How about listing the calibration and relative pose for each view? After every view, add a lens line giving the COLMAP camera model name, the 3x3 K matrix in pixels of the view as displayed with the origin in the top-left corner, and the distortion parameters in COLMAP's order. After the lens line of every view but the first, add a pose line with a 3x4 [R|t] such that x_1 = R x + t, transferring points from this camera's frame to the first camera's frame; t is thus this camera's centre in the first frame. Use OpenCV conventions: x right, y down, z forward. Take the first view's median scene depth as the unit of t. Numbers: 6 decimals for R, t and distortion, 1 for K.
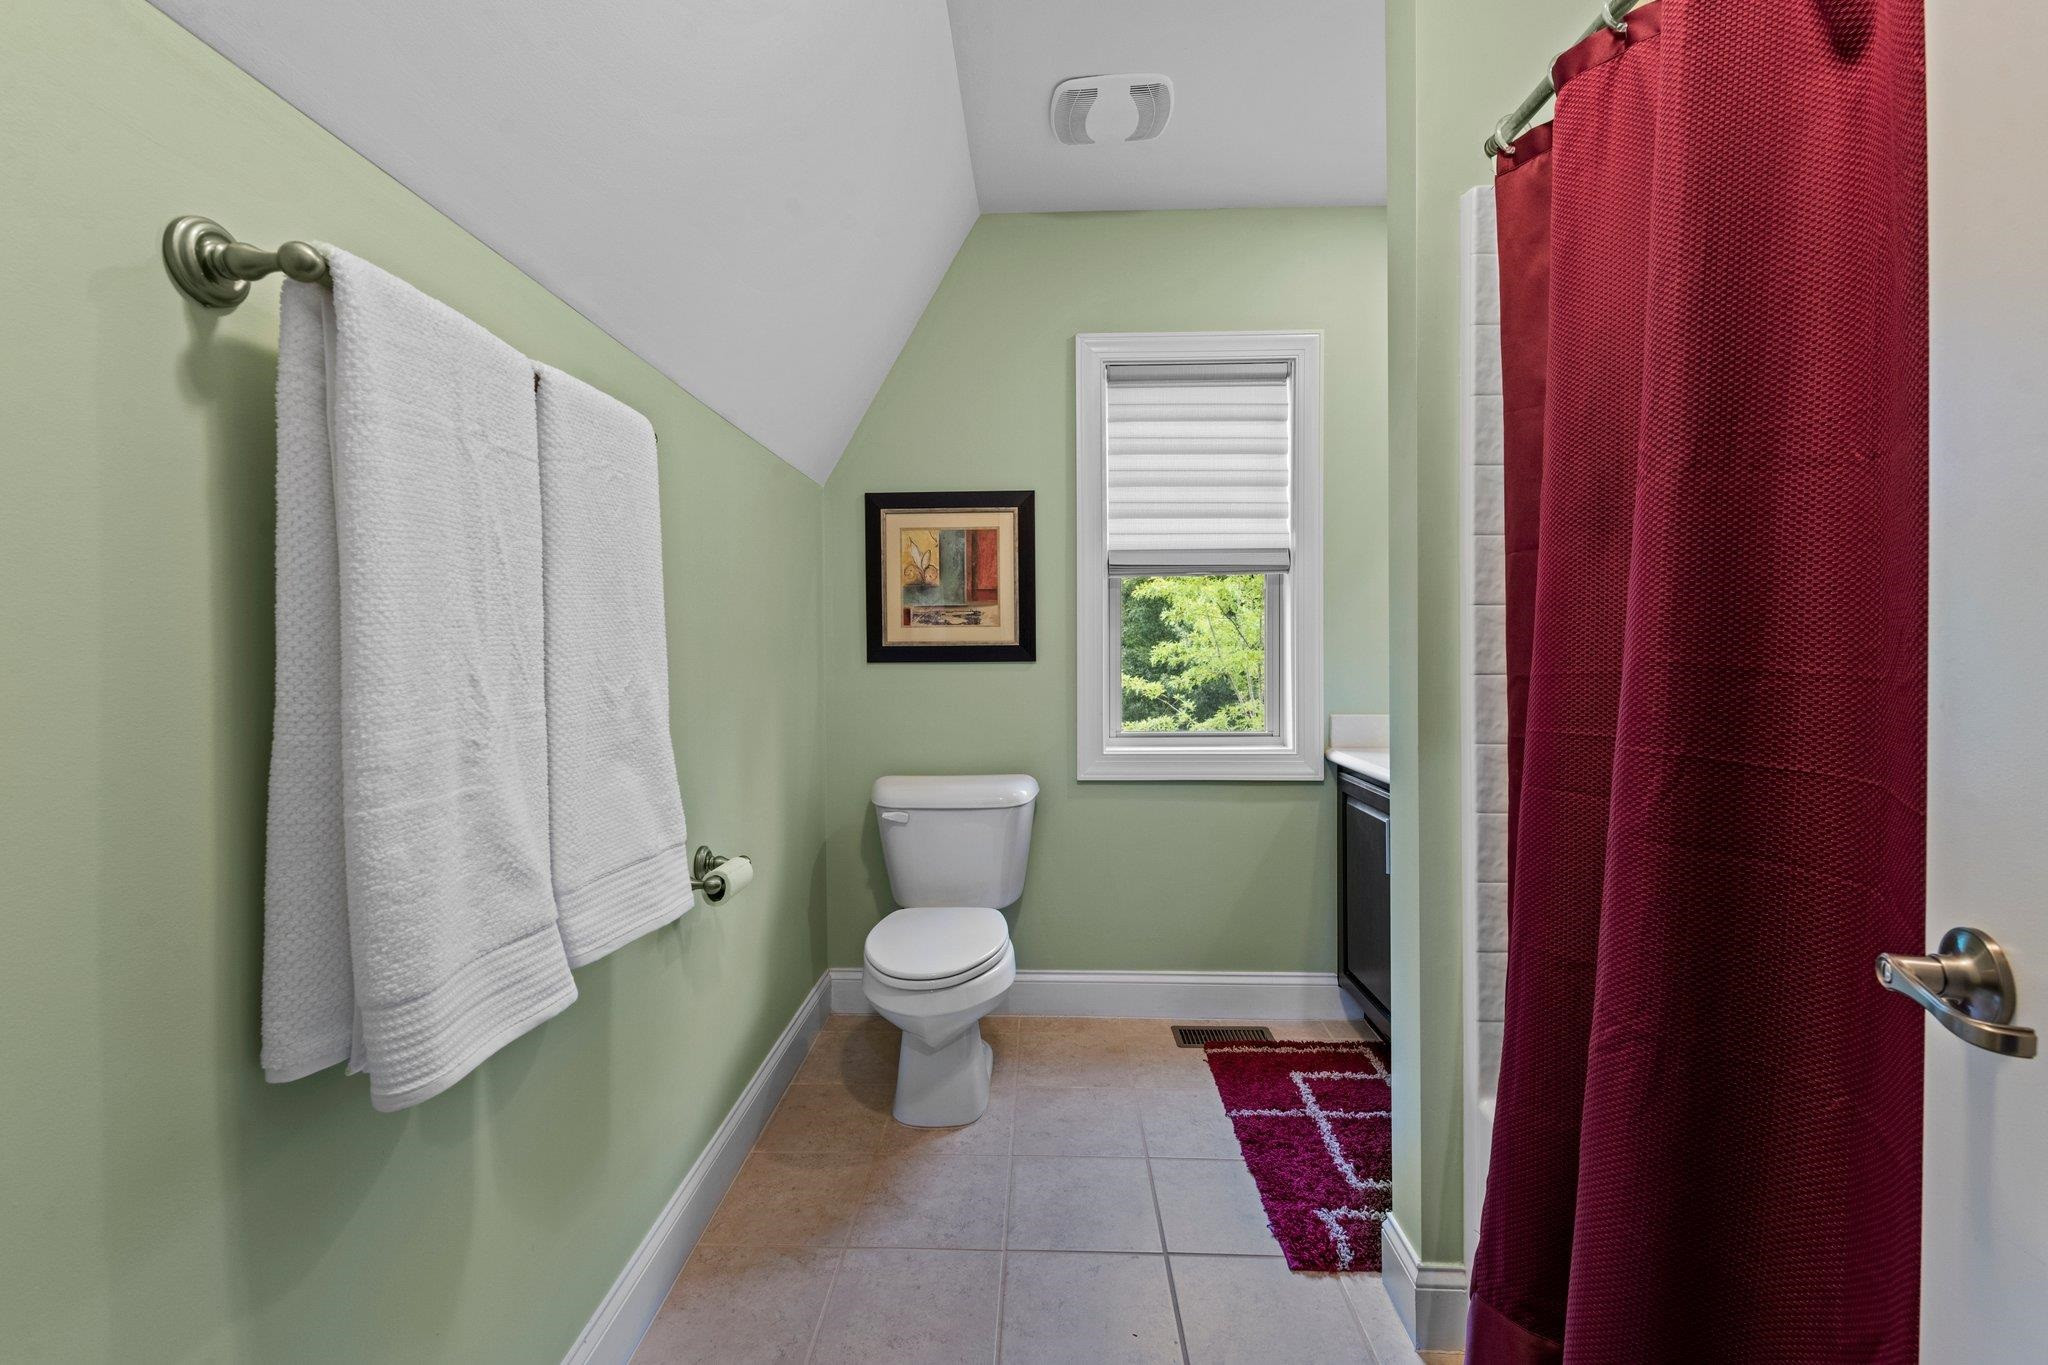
lens RADIAL K [[880.2, 0, 1024.6], [0, 880.2, 673.8], [0, 0, 1]] dist [0.004429, -0.000662]
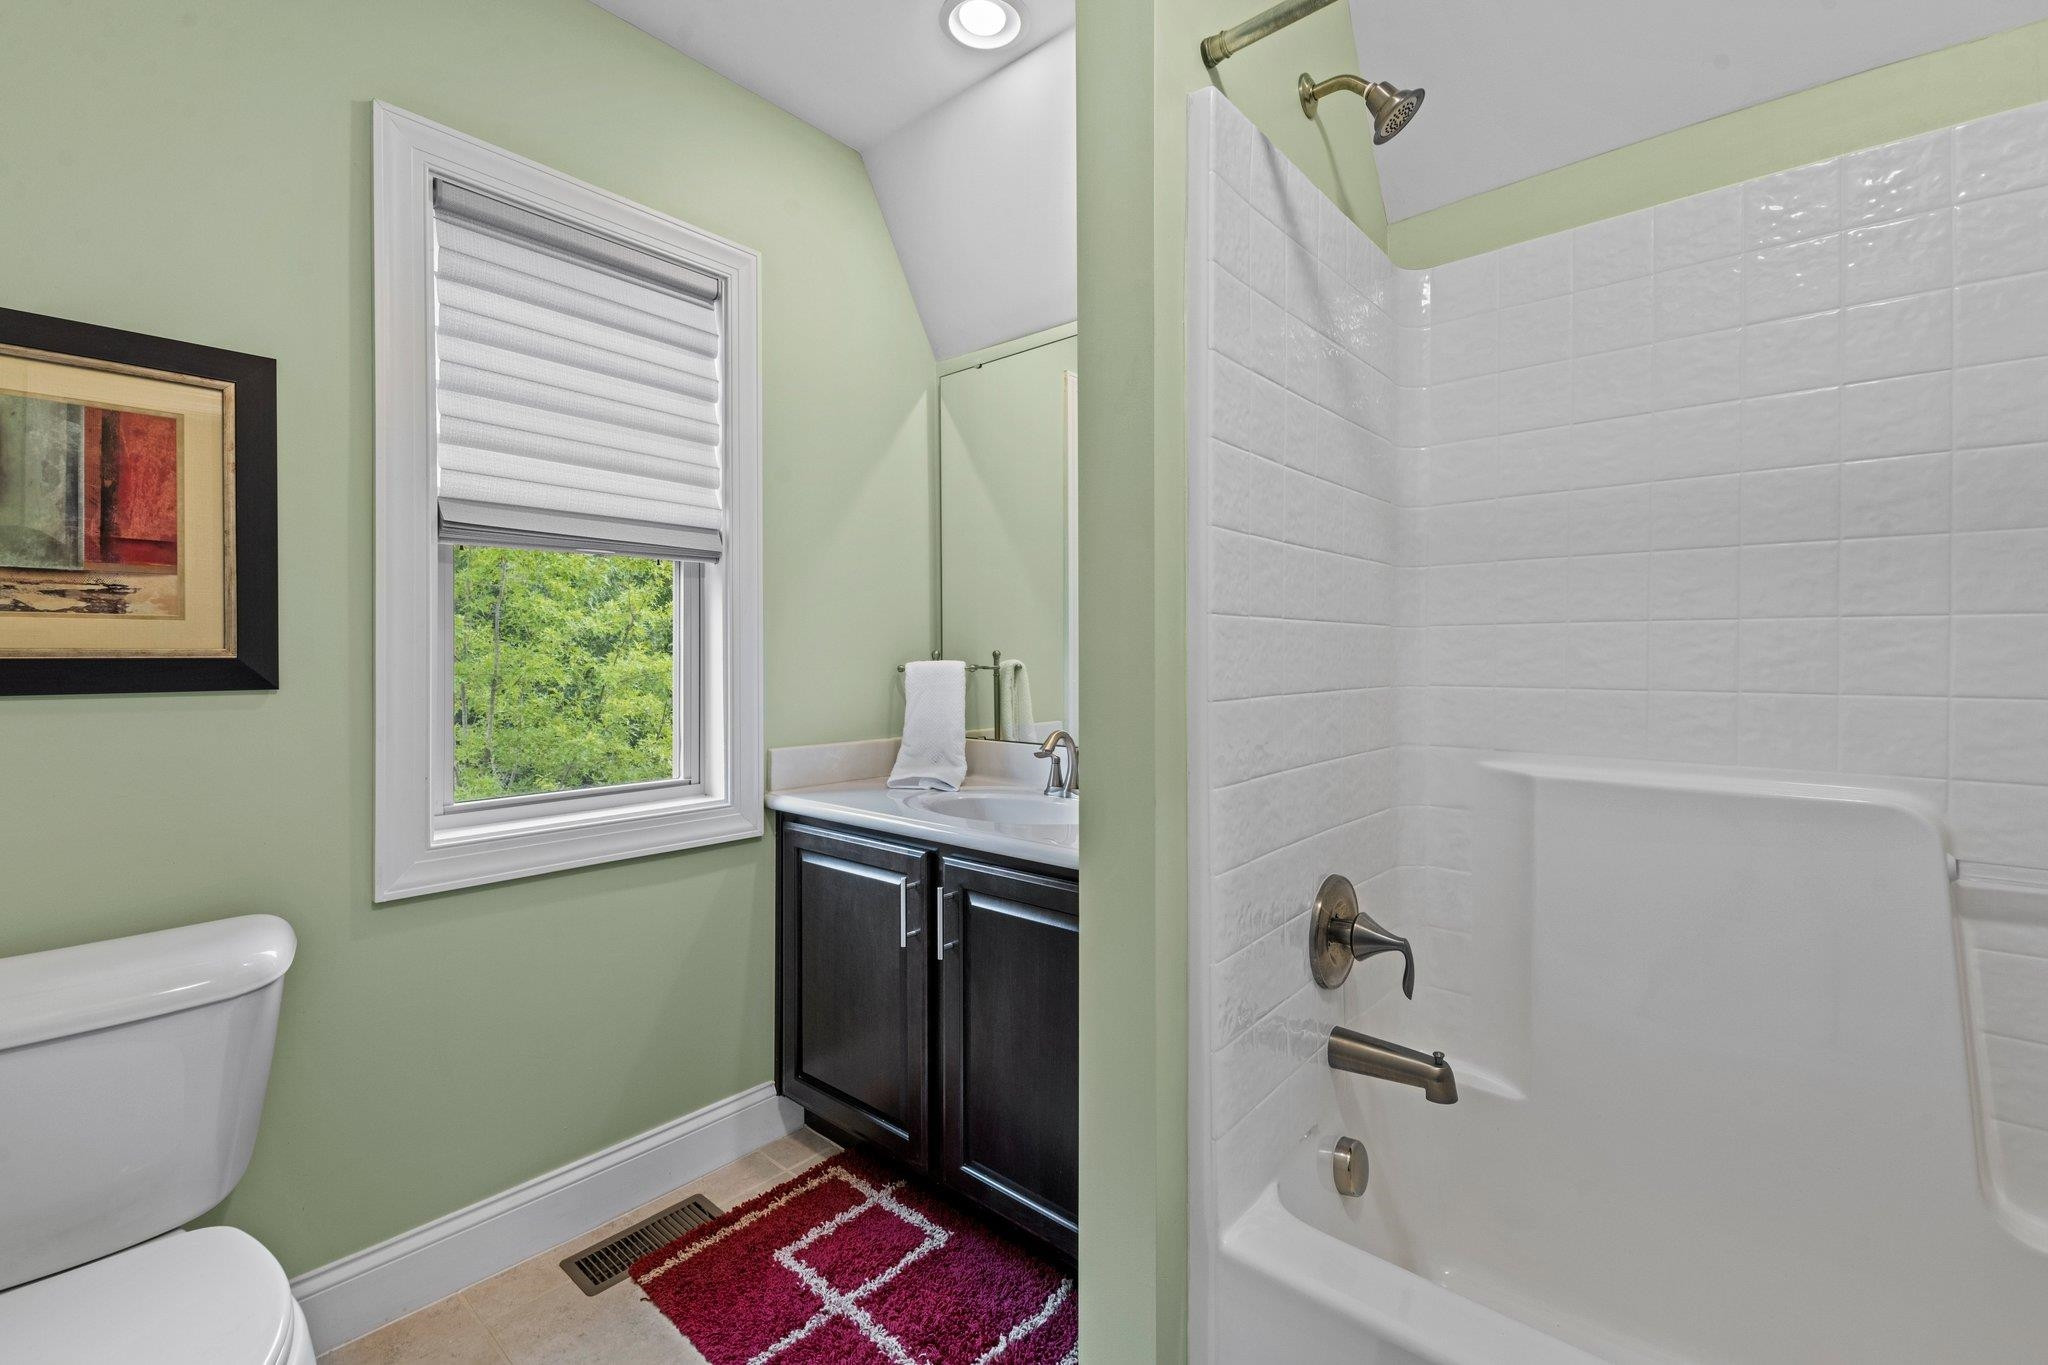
lens RADIAL K [[880.2, 0, 1029.5], [0, 880.2, 660.6], [0, 0, 1]] dist [0.004429, -0.000662]
pose [[0.631142, 0.001921, 0.775665, -0.112054], [0.014485, 0.999793, -0.014262, -0.017201], [-0.775532, 0.020237, 0.630983, 0.330892]]
